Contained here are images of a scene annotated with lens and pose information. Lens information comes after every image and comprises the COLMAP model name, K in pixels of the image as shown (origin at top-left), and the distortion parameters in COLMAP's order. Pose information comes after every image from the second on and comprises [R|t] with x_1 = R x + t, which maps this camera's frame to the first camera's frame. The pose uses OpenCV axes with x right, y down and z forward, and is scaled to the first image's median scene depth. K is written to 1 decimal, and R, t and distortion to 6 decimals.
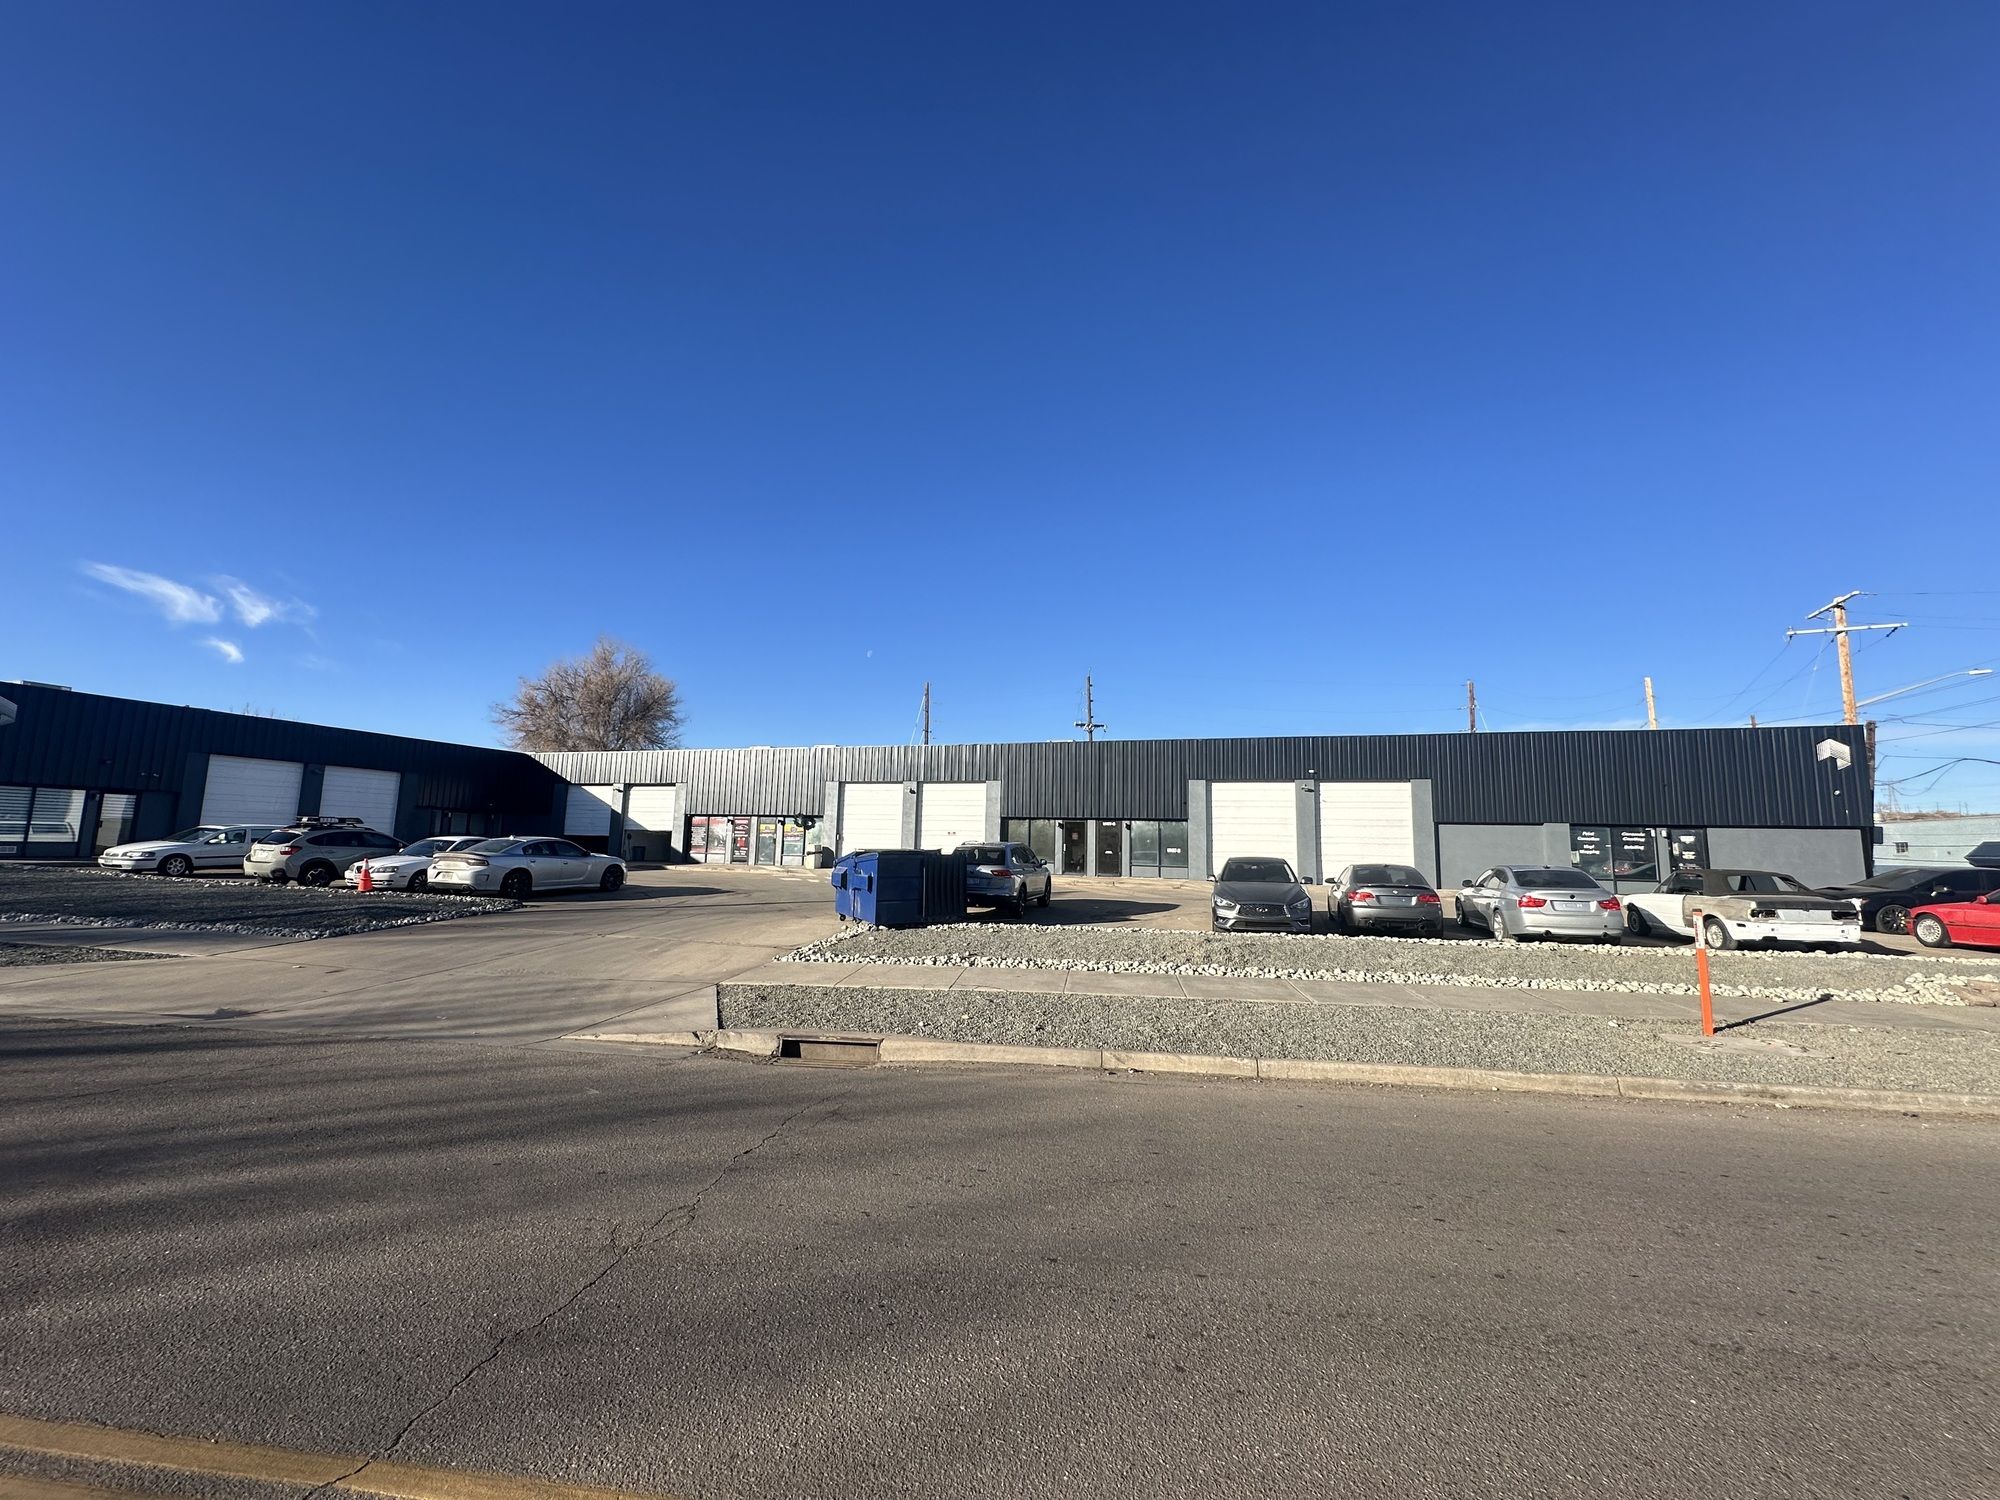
lens RADIAL K [[798.2, 0, 1000.0], [0, 798.2, 750.0], [0, 0, 1]] dist [-0.001589, -0.000060]
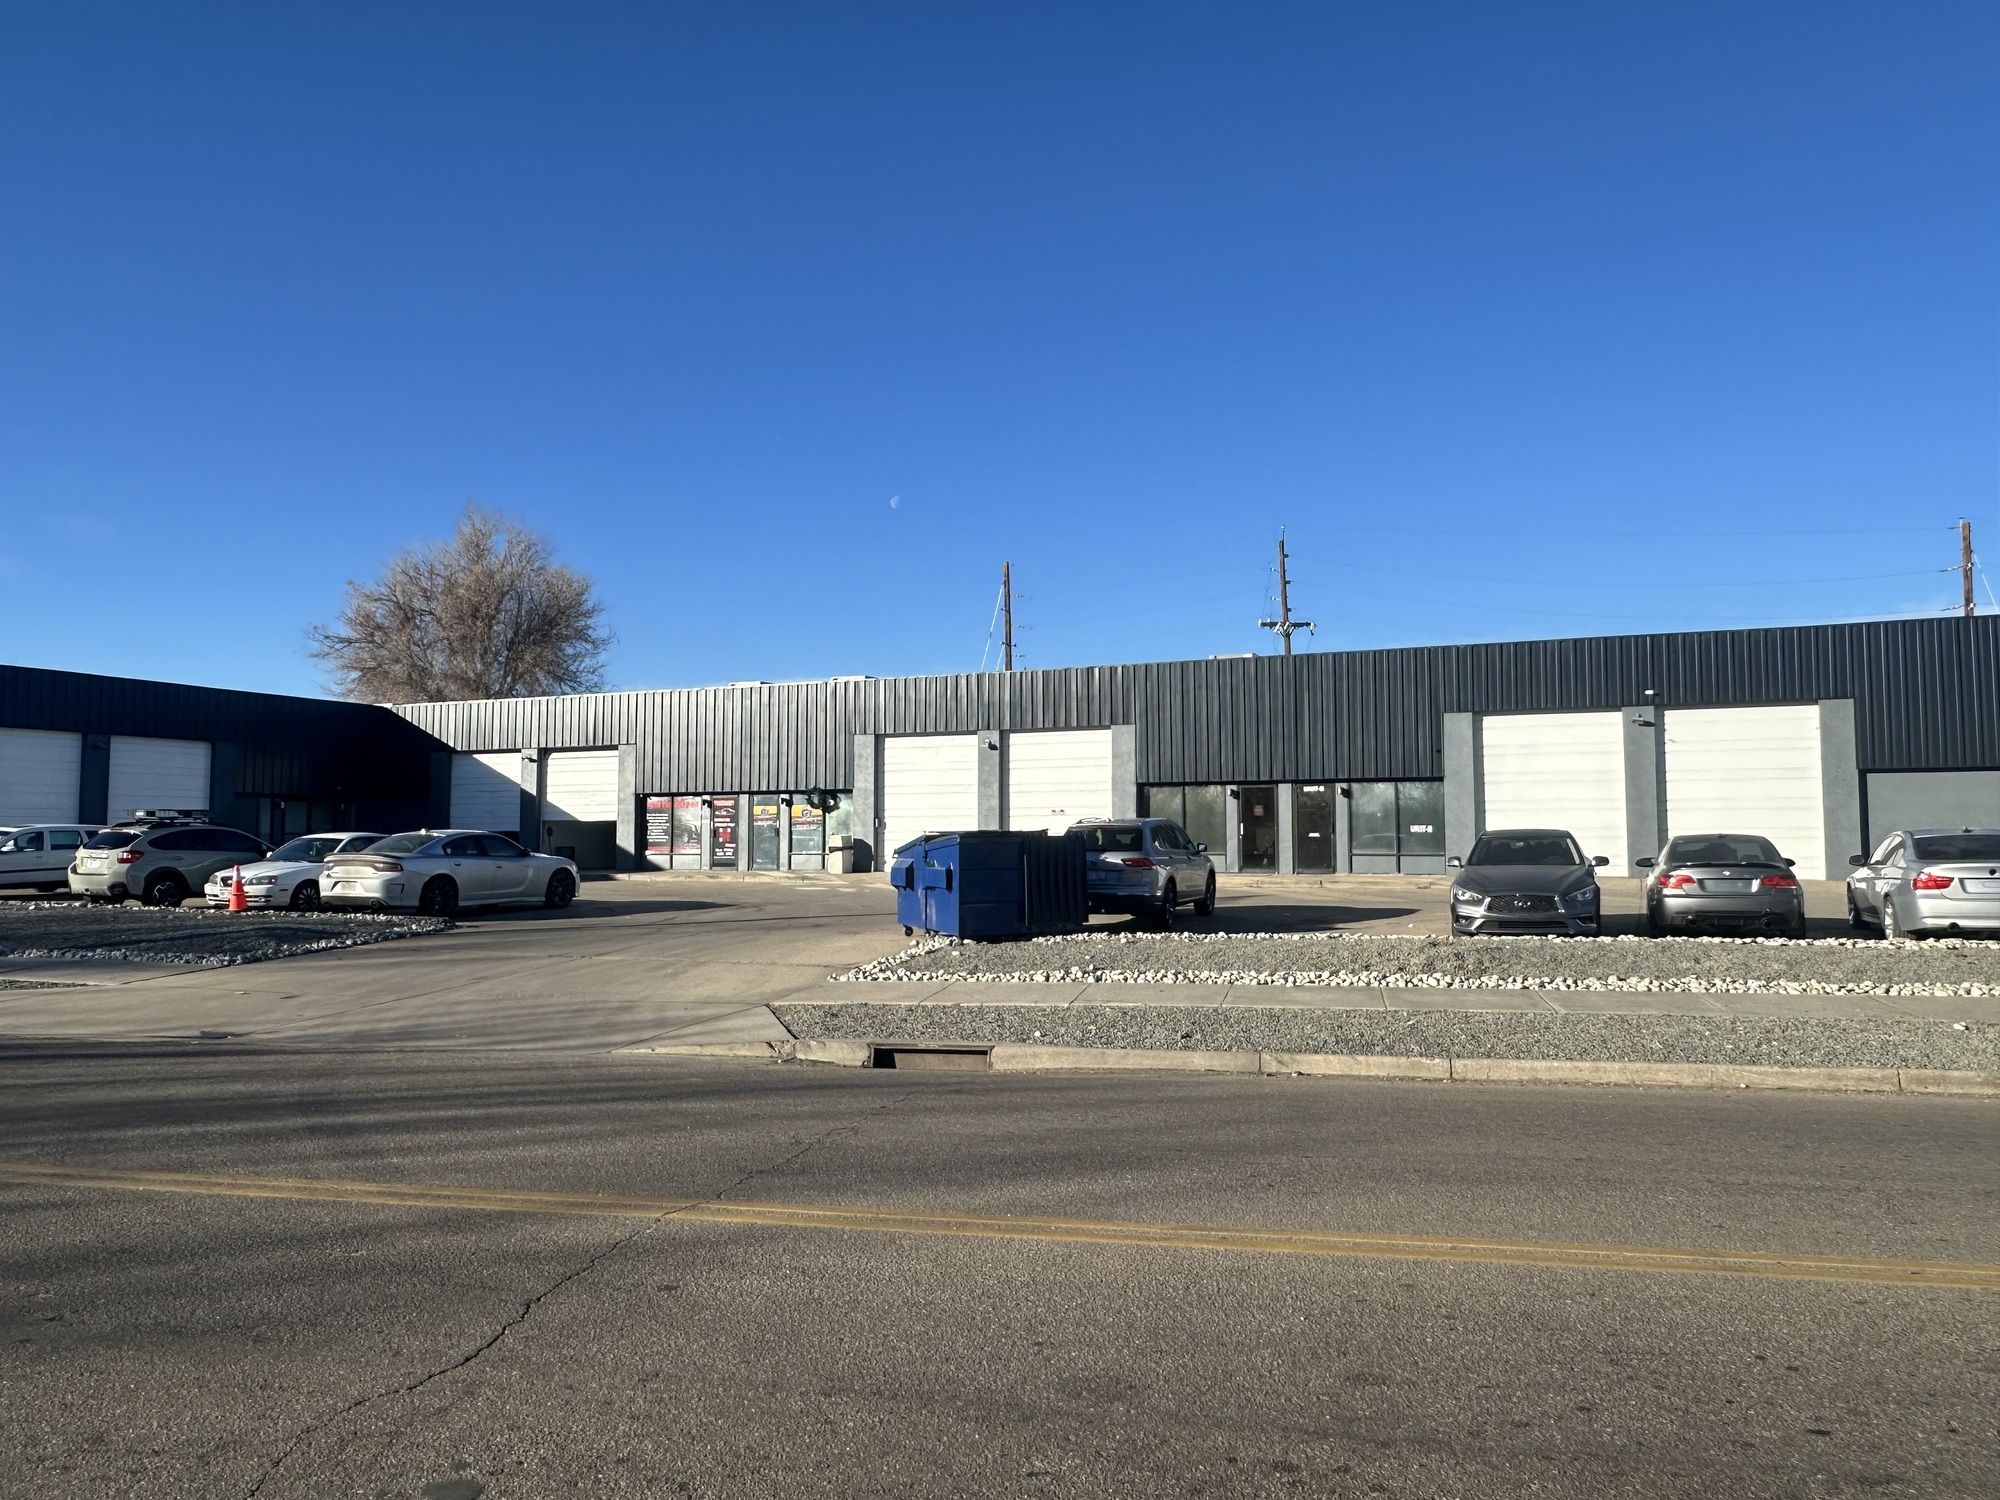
lens RADIAL K [[1400.5, 0, 1000.0], [0, 1400.5, 750.0], [0, 0, 1]] dist [0.001844, 0.000122]
pose [[0.994738, -0.031370, -0.097529, 0.002685], [0.036809, 0.997836, 0.054483, -0.005641], [0.095609, -0.057786, 0.993740, -0.105299]]
